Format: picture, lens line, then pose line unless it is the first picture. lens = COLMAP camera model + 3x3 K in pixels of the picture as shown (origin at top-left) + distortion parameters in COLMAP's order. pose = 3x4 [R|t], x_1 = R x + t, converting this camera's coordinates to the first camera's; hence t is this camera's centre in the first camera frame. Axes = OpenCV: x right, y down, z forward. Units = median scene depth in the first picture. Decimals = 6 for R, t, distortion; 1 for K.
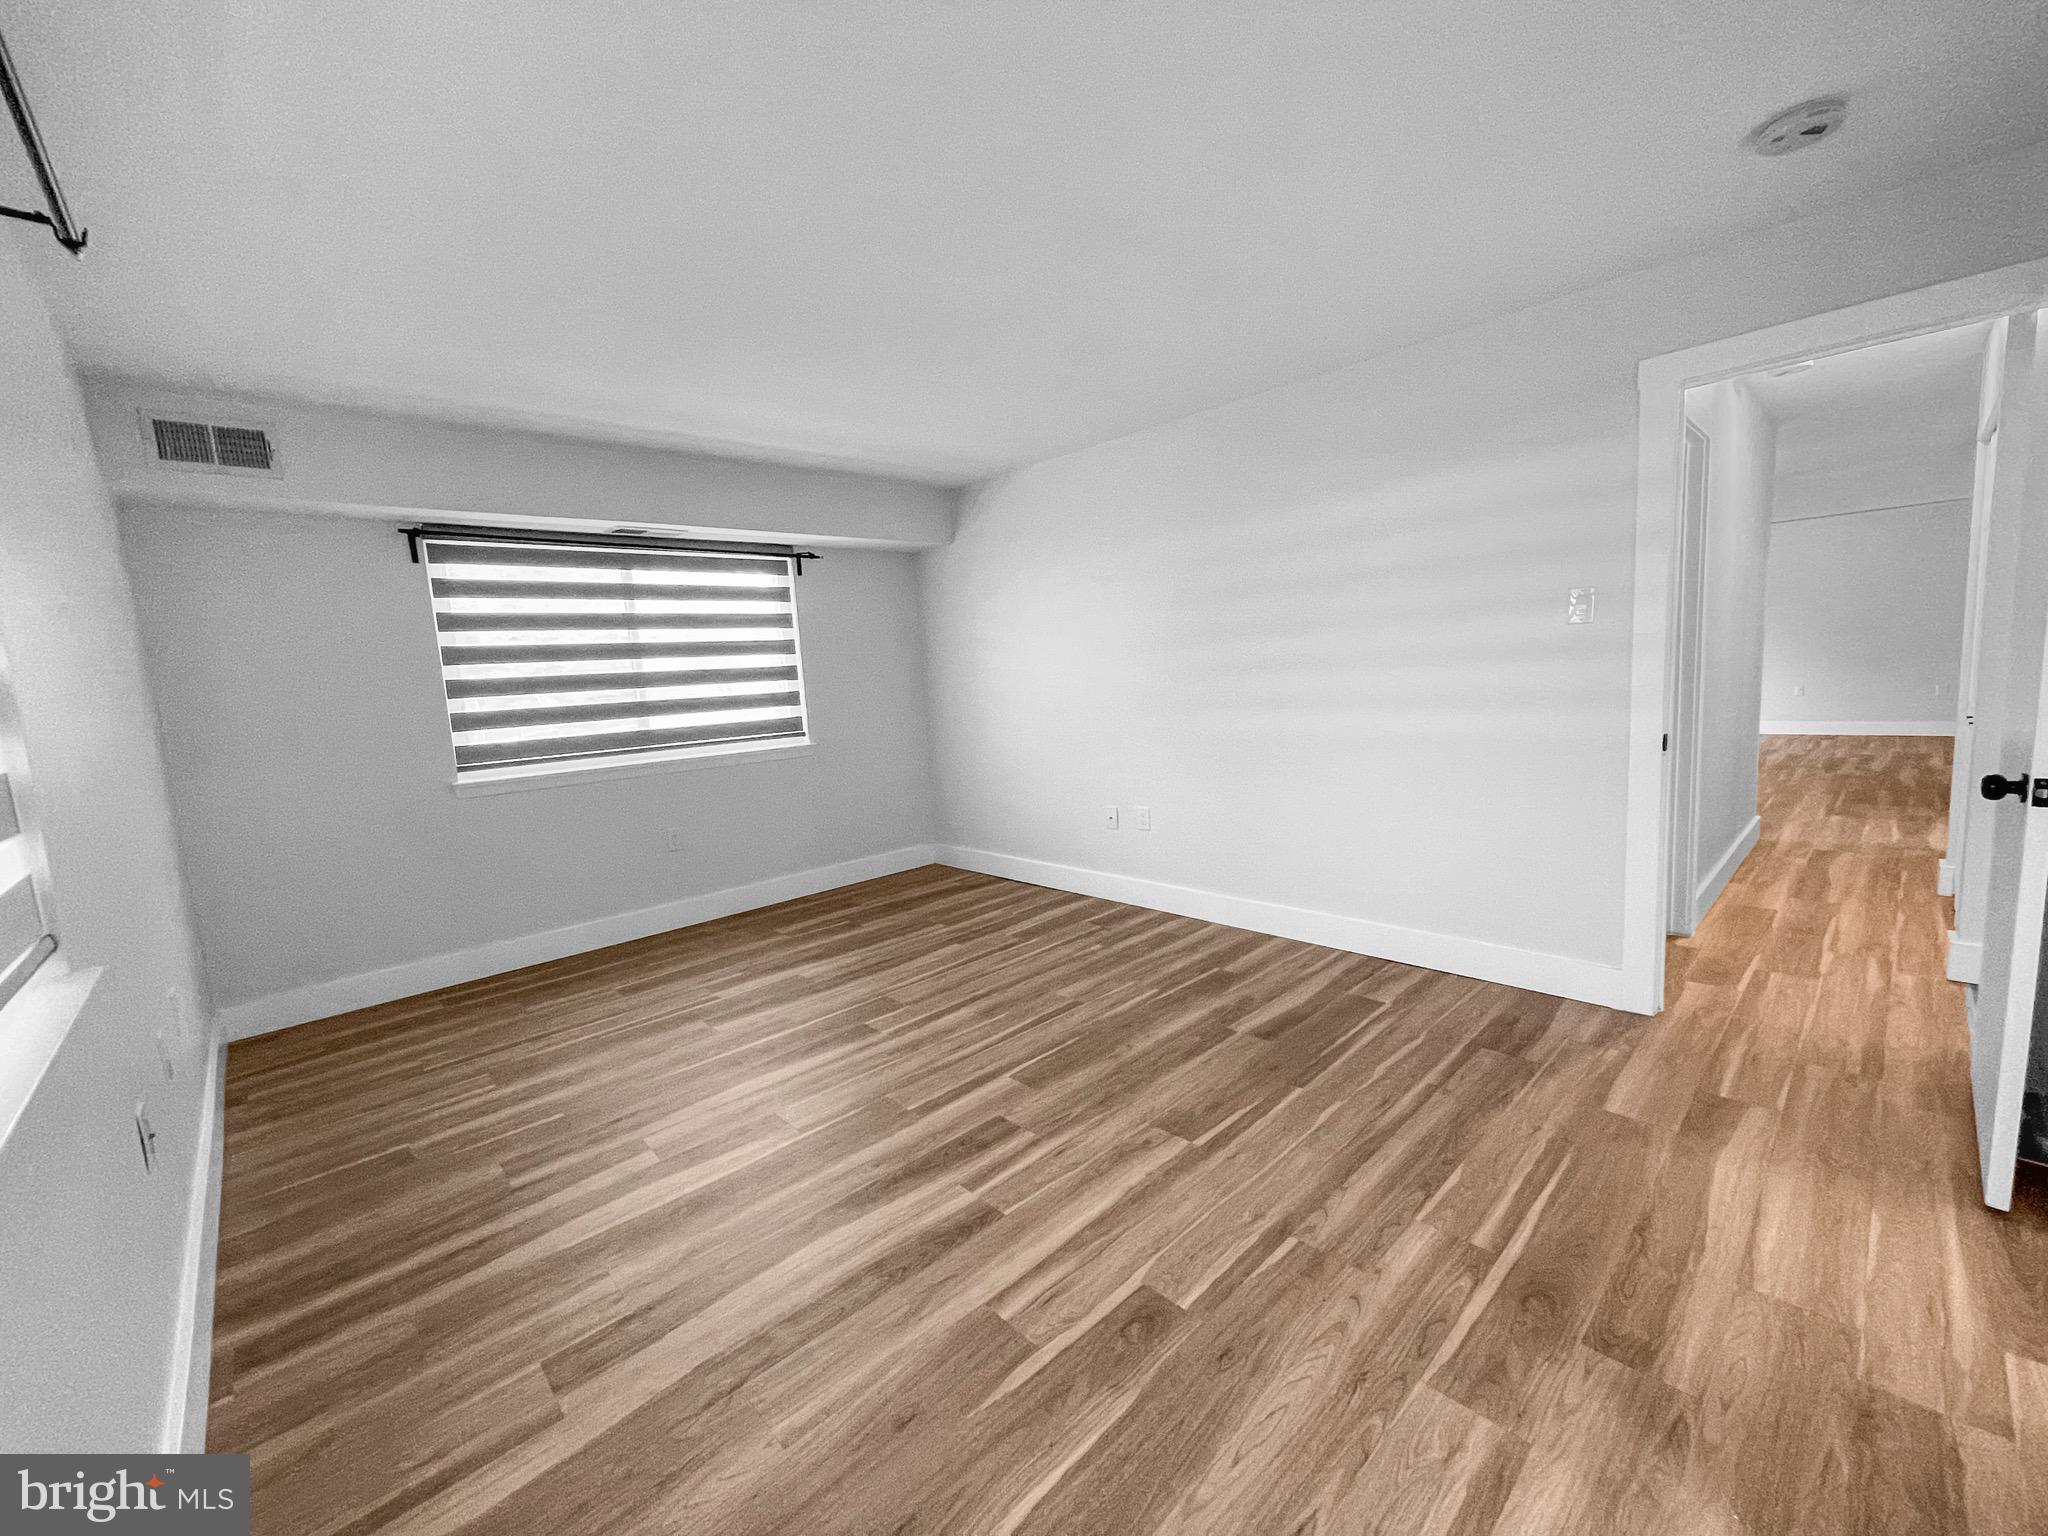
lens RADIAL K [[823.5, 0, 1026.7], [0, 823.5, 776.3], [0, 0, 1]] dist [-0.000135, -0.000016]
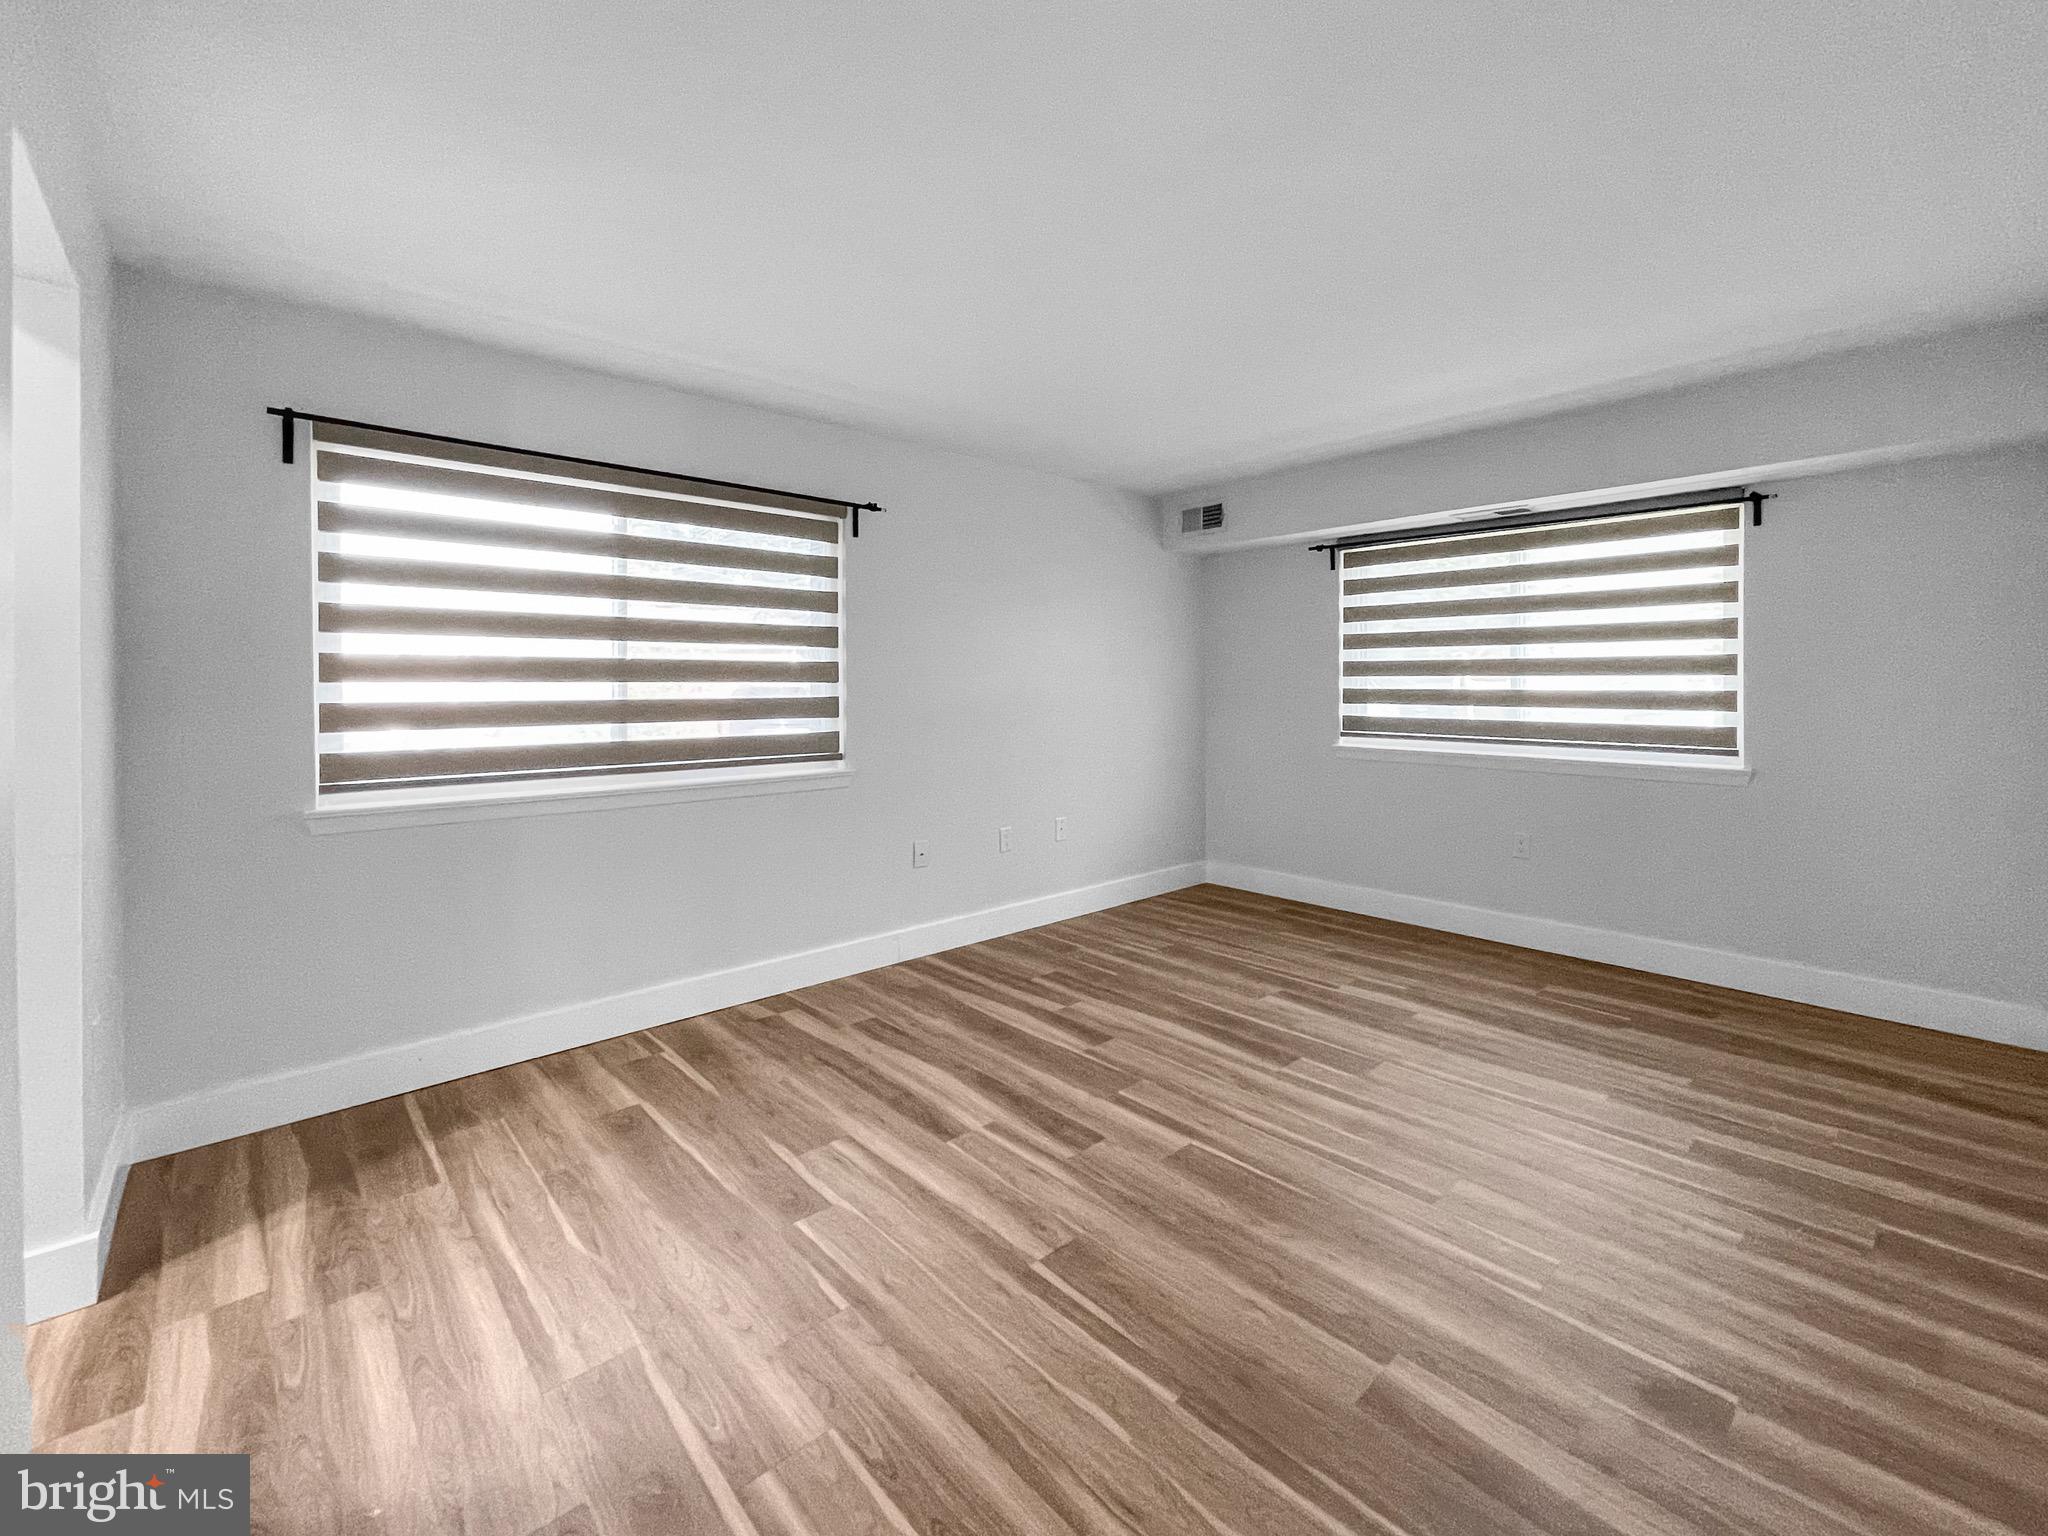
lens RADIAL K [[835.9, 0, 994.7], [0, 835.9, 675.7], [0, 0, 1]] dist [-0.023550, 0.008128]
pose [[-0.015752, 0.051928, -0.998527, 0.822481], [-0.128274, 0.990293, 0.053523, -0.141258], [0.991614, 0.128928, -0.008938, 0.738191]]
